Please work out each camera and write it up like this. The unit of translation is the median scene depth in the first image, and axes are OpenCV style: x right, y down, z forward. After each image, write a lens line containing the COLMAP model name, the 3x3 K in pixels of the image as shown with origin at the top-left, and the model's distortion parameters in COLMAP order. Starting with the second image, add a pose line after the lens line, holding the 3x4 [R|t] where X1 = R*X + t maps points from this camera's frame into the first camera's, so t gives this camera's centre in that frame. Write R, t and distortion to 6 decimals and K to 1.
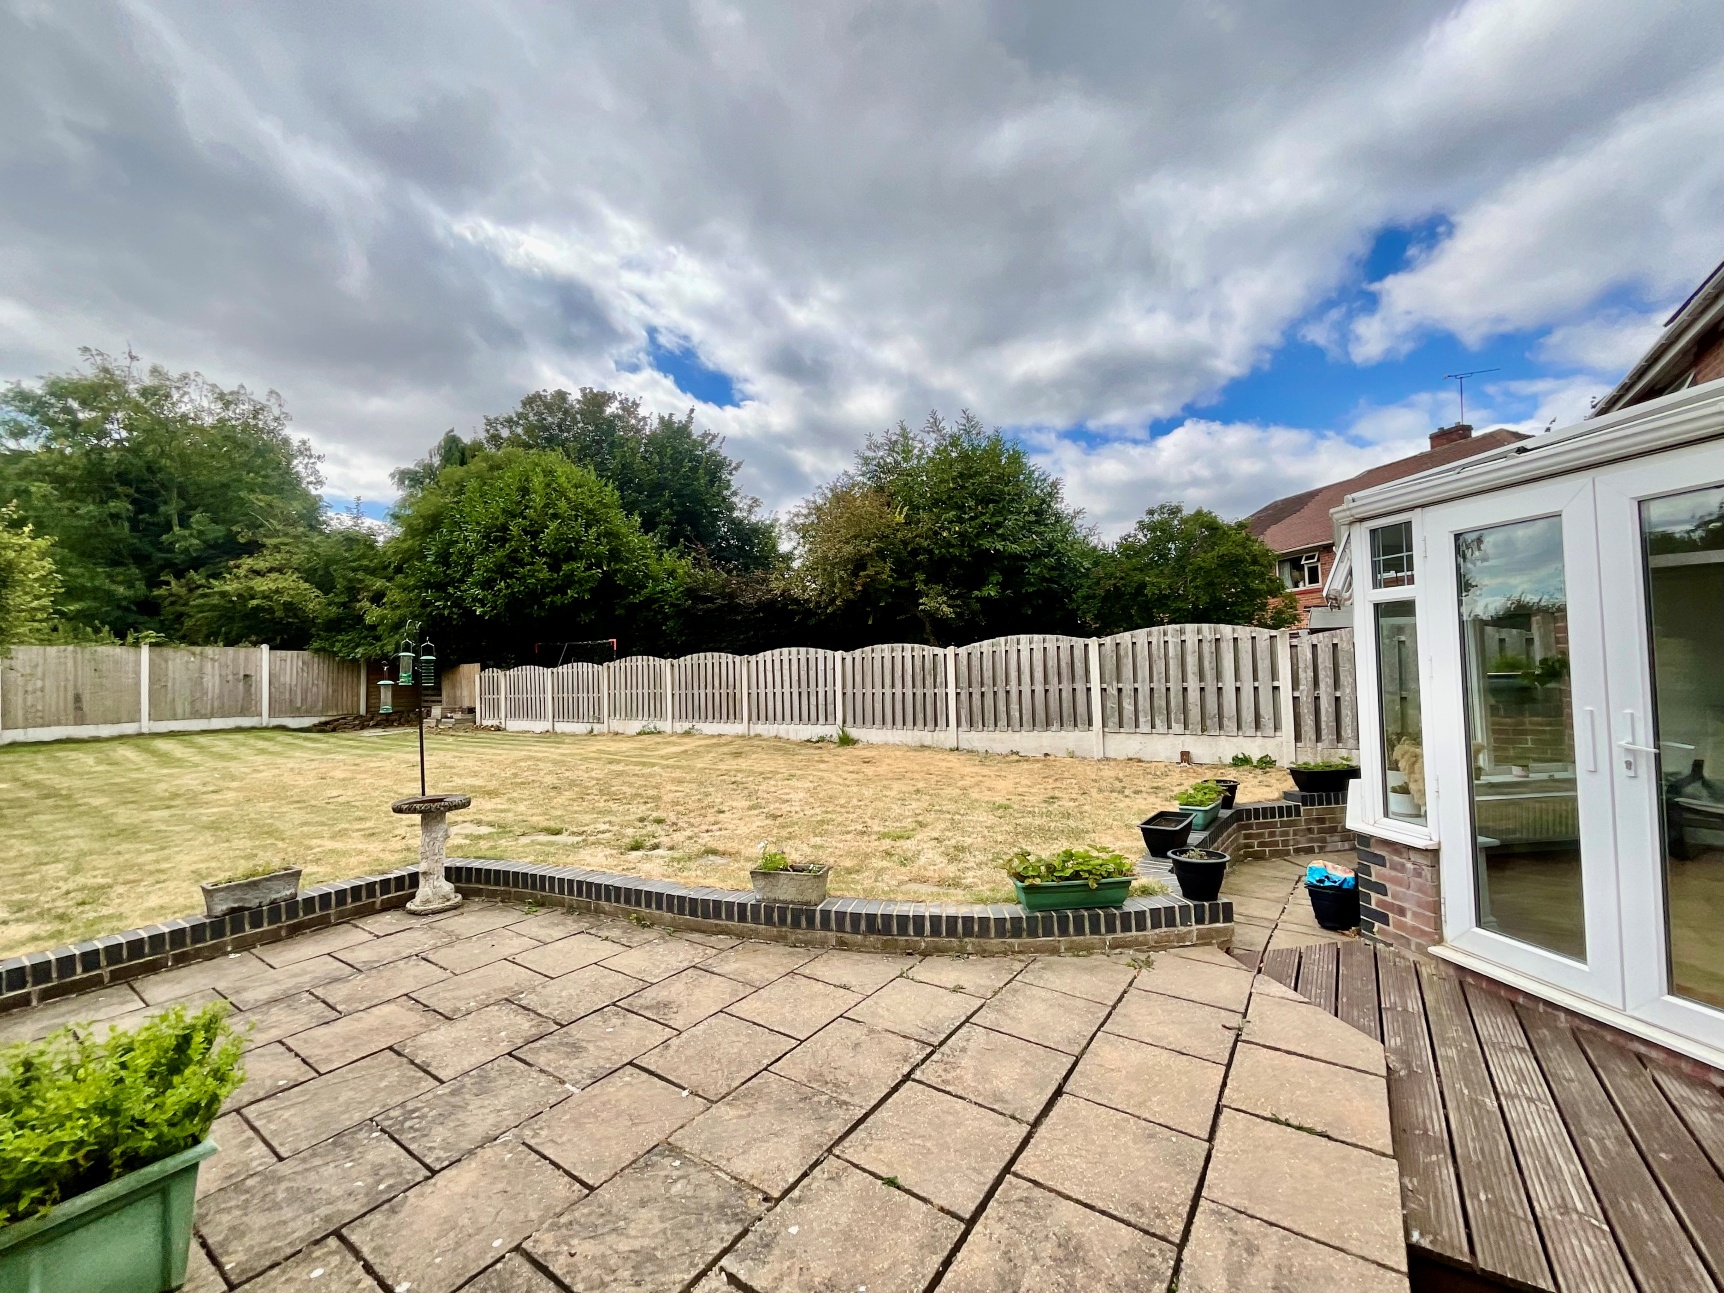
lens RADIAL K [[696.7, 0, 864.0], [0, 696.7, 646.6], [0, 0, 1]] dist [-0.002386, 0.000473]
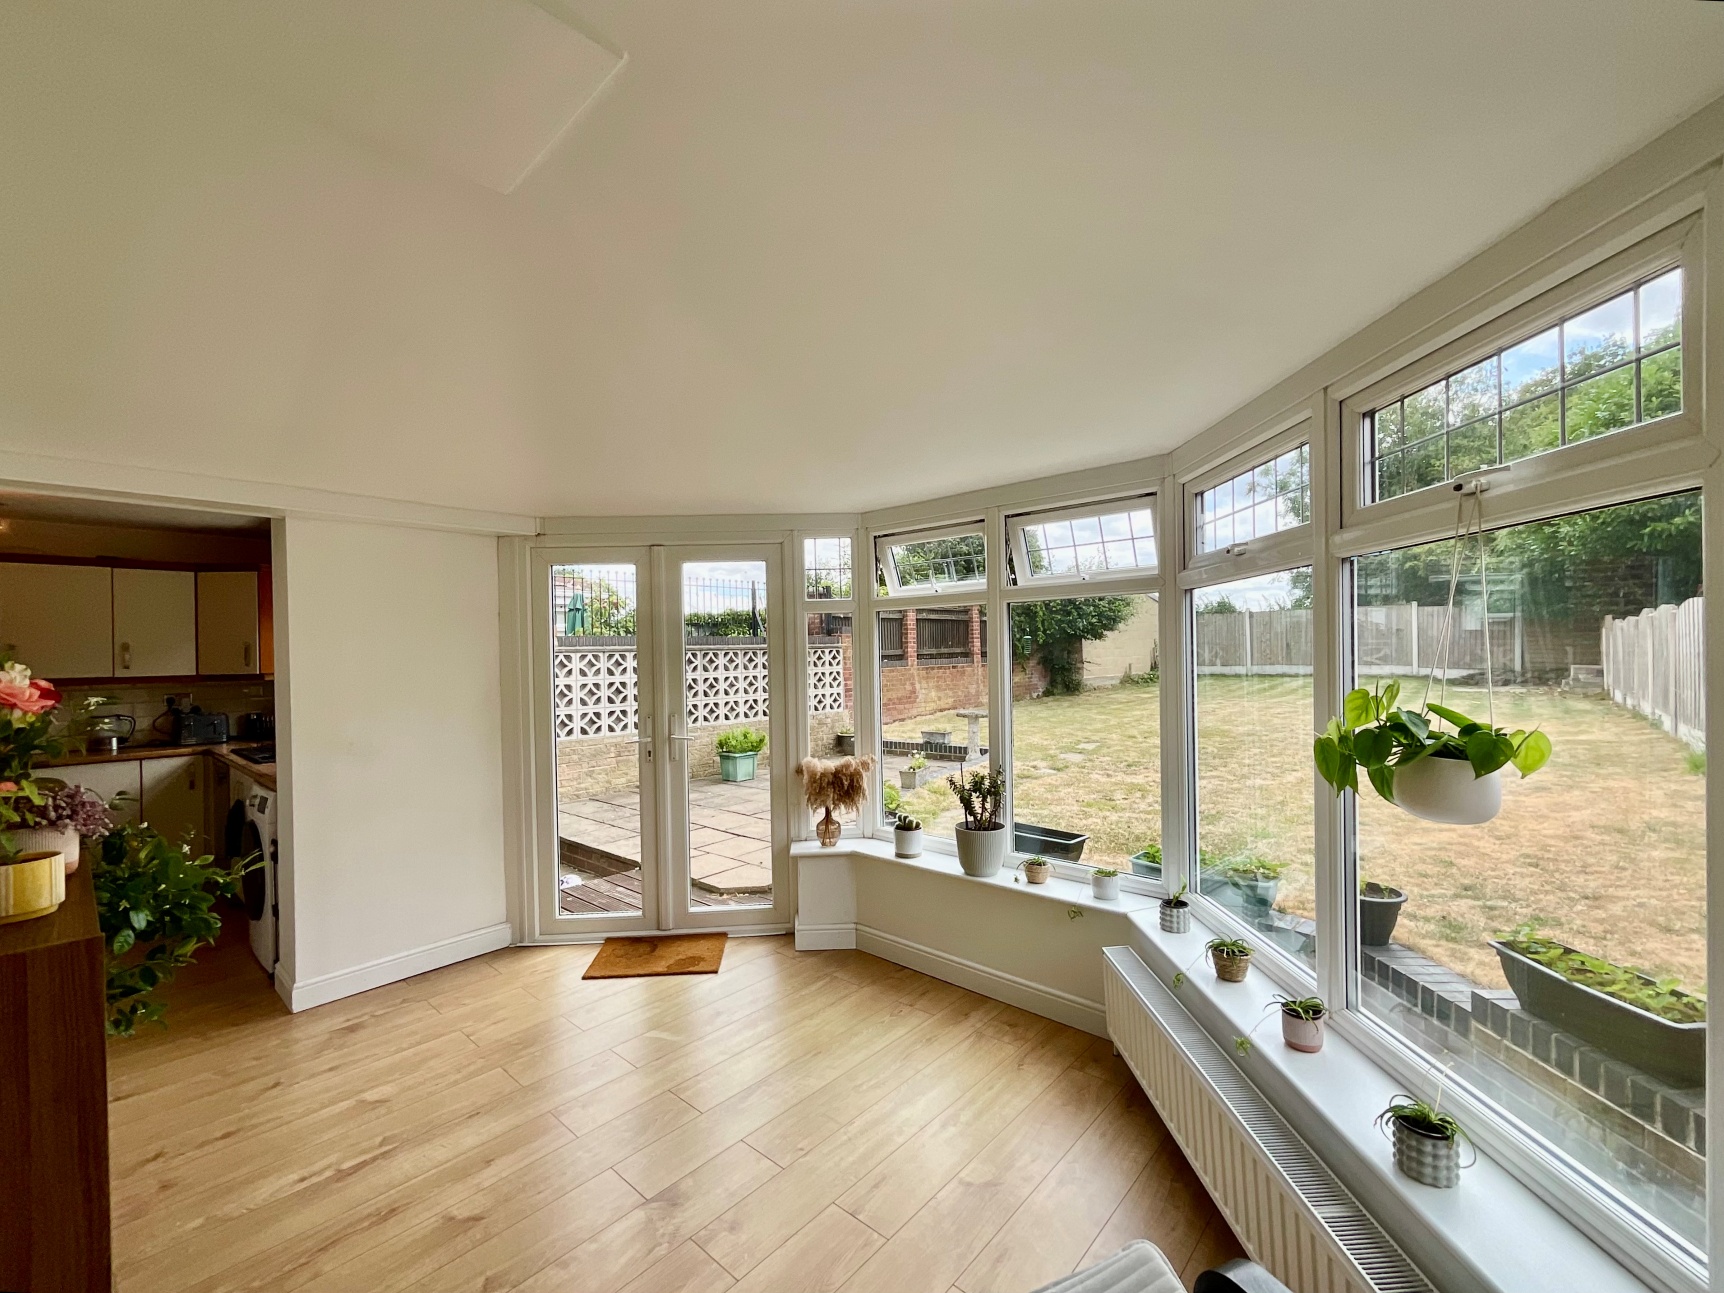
lens RADIAL K [[719.5, 0, 862.0], [0, 719.5, 646.5], [0, 0, 1]] dist [0.002663, 0.000535]
pose [[-0.106894, 0.027614, -0.993887, 0.774219], [0.057093, 0.998135, 0.021592, -0.013294], [0.992630, -0.054436, -0.108271, 0.494494]]
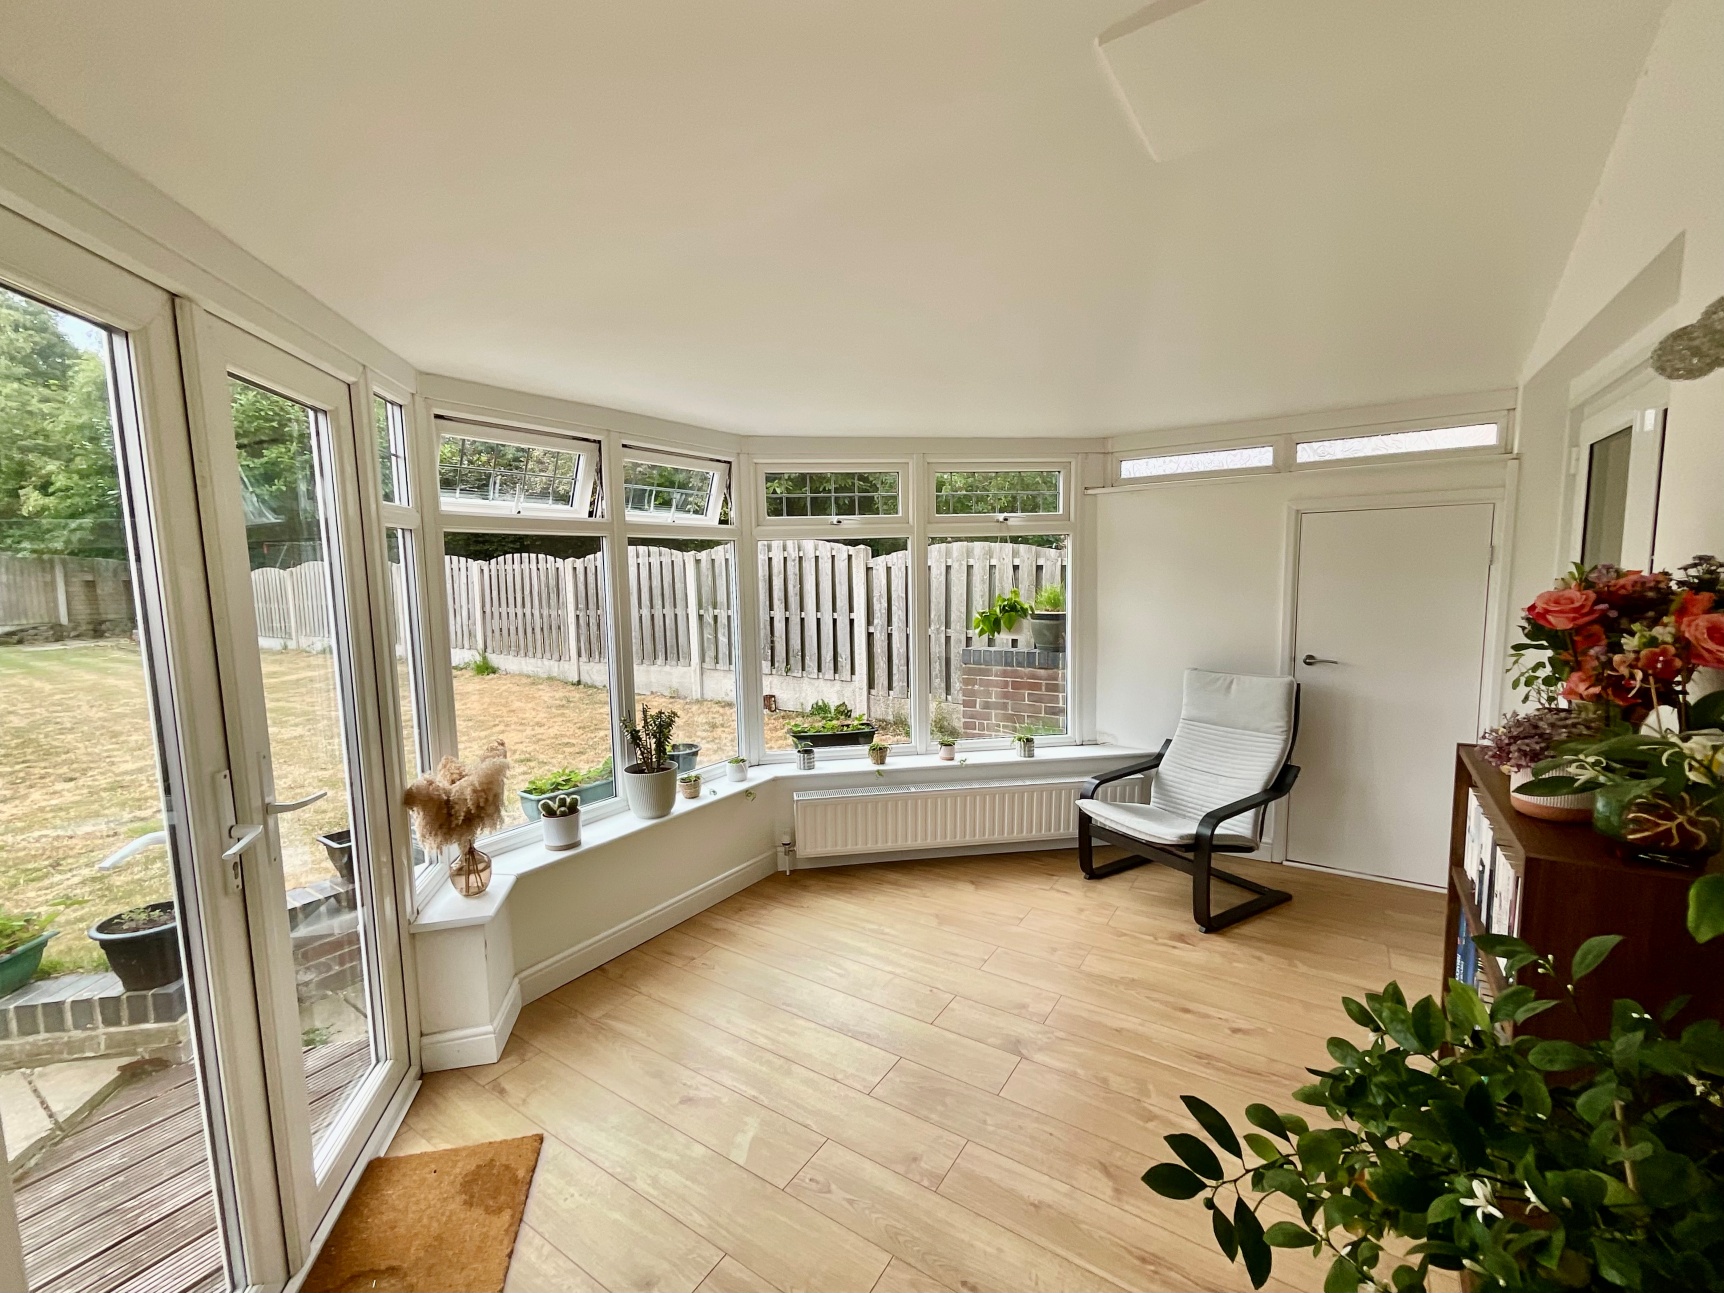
lens RADIAL K [[719.5, 0, 862.0], [0, 719.5, 646.5], [0, 0, 1]] dist [0.002663, 0.000535]
pose [[0.998935, 0.010214, 0.044991, 0.488873], [-0.016143, 0.990921, 0.133476, -0.018606], [-0.043220, -0.134060, 0.990030, 0.156944]]
